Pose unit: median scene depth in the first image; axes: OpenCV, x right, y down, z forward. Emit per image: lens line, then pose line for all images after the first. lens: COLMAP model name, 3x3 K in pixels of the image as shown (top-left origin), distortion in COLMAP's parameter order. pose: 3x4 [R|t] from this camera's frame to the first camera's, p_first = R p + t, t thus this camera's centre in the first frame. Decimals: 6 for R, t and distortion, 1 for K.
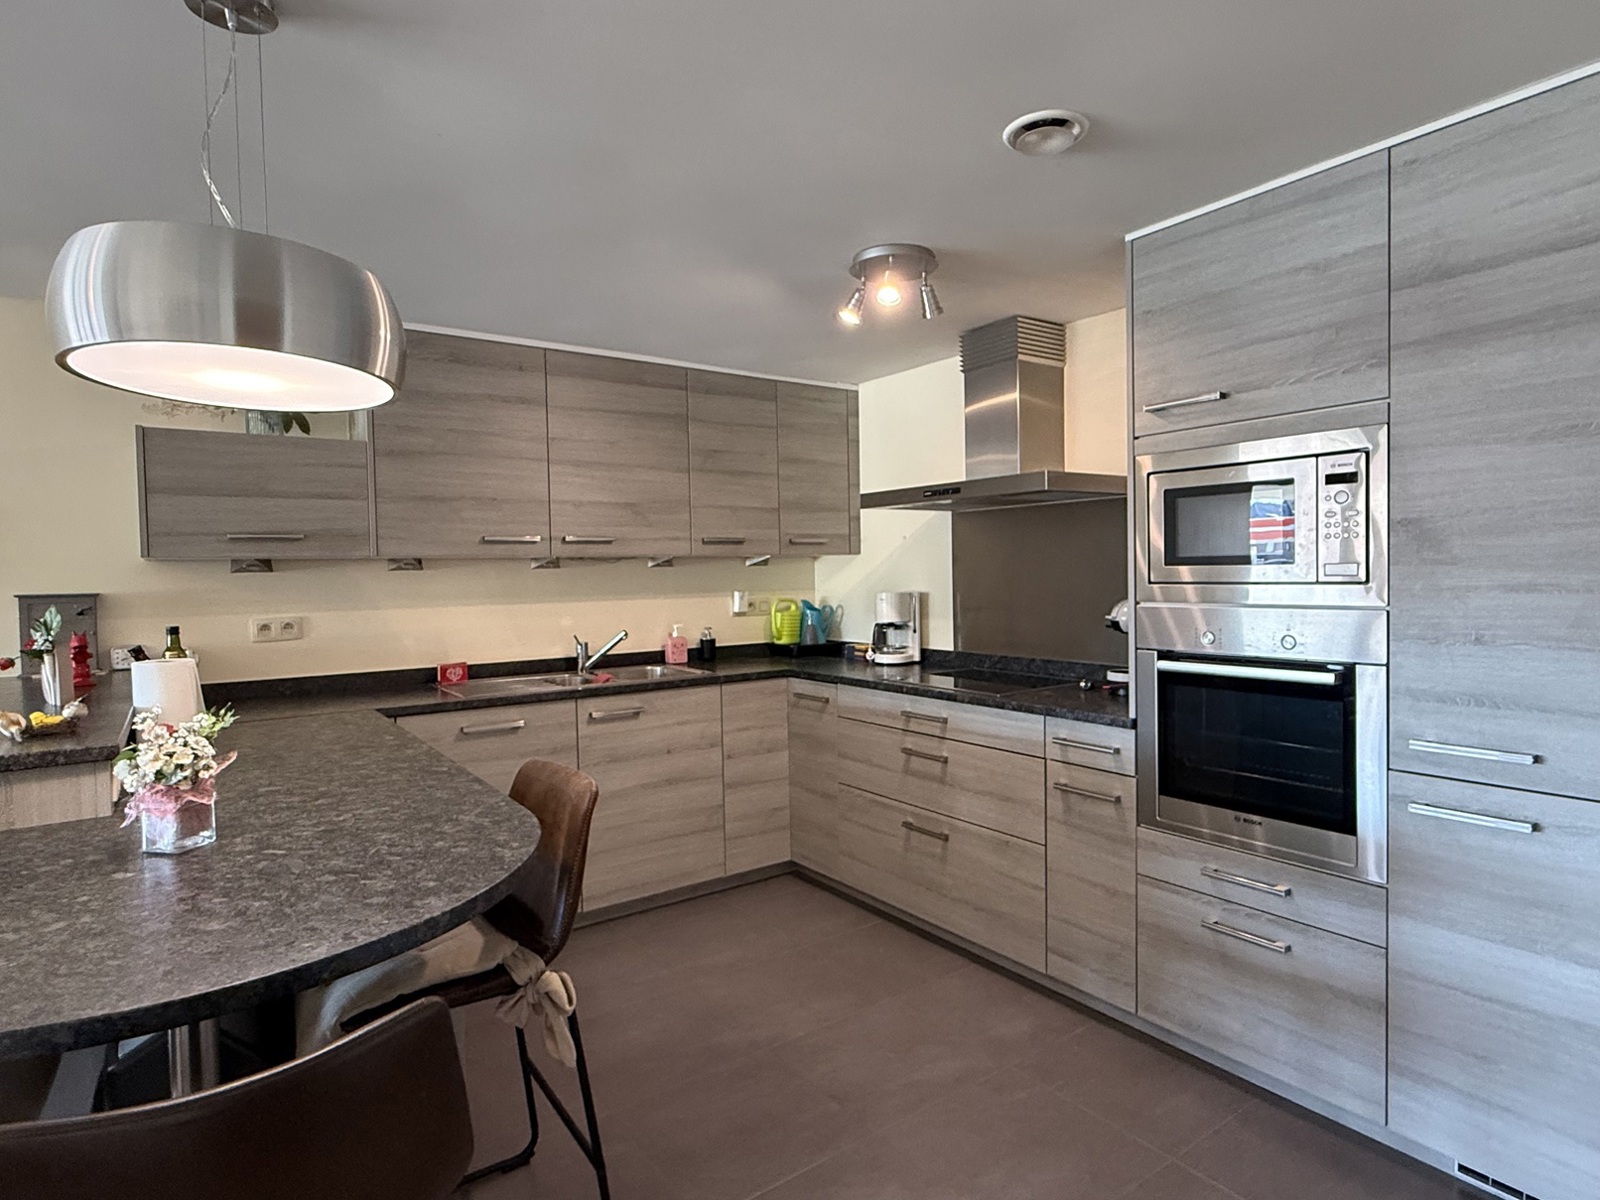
lens RADIAL K [[875.9, 0, 797.1], [0, 875.9, 599.9], [0, 0, 1]] dist [0.003738, 0.000784]
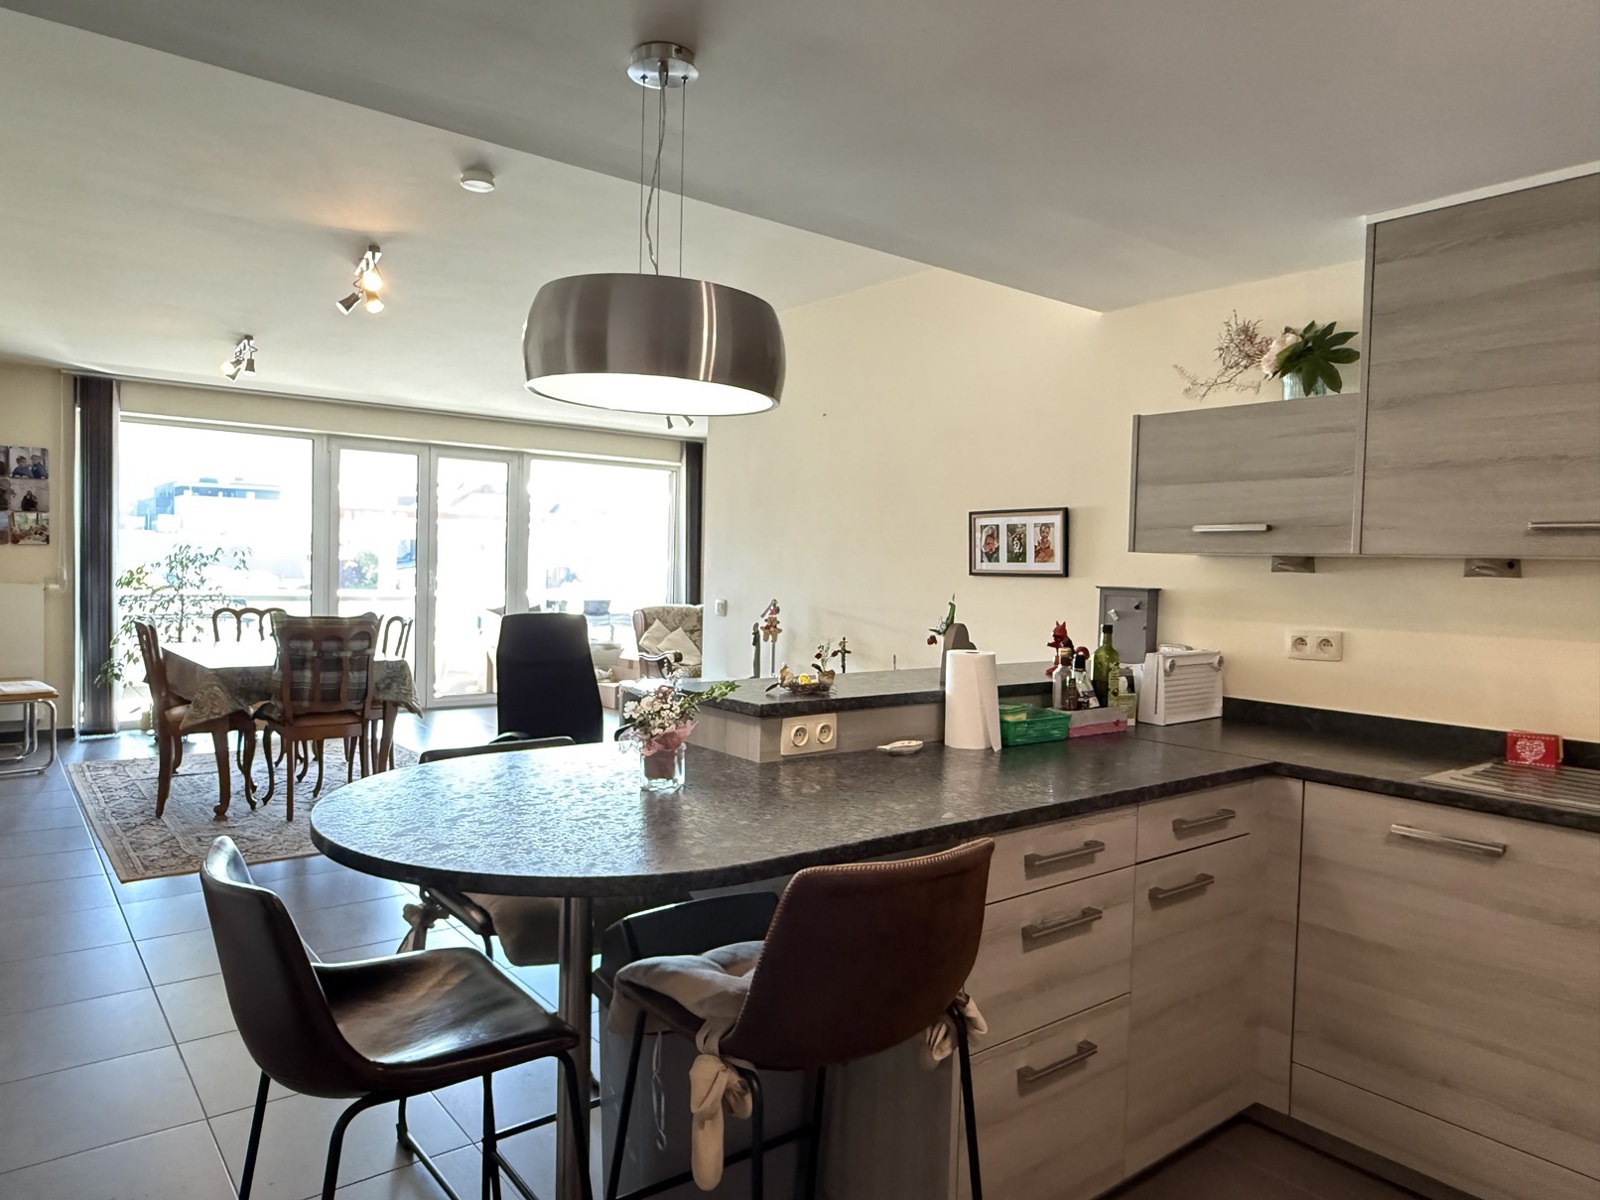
lens RADIAL K [[1051.4, 0, 795.4], [0, 1051.4, 602.9], [0, 0, 1]] dist [-0.002205, 0.000518]
pose [[0.051322, 0.057974, -0.996998, 0.332543], [-0.061174, 0.996621, 0.054803, -0.028463], [0.996807, 0.058178, 0.054695, 0.492087]]
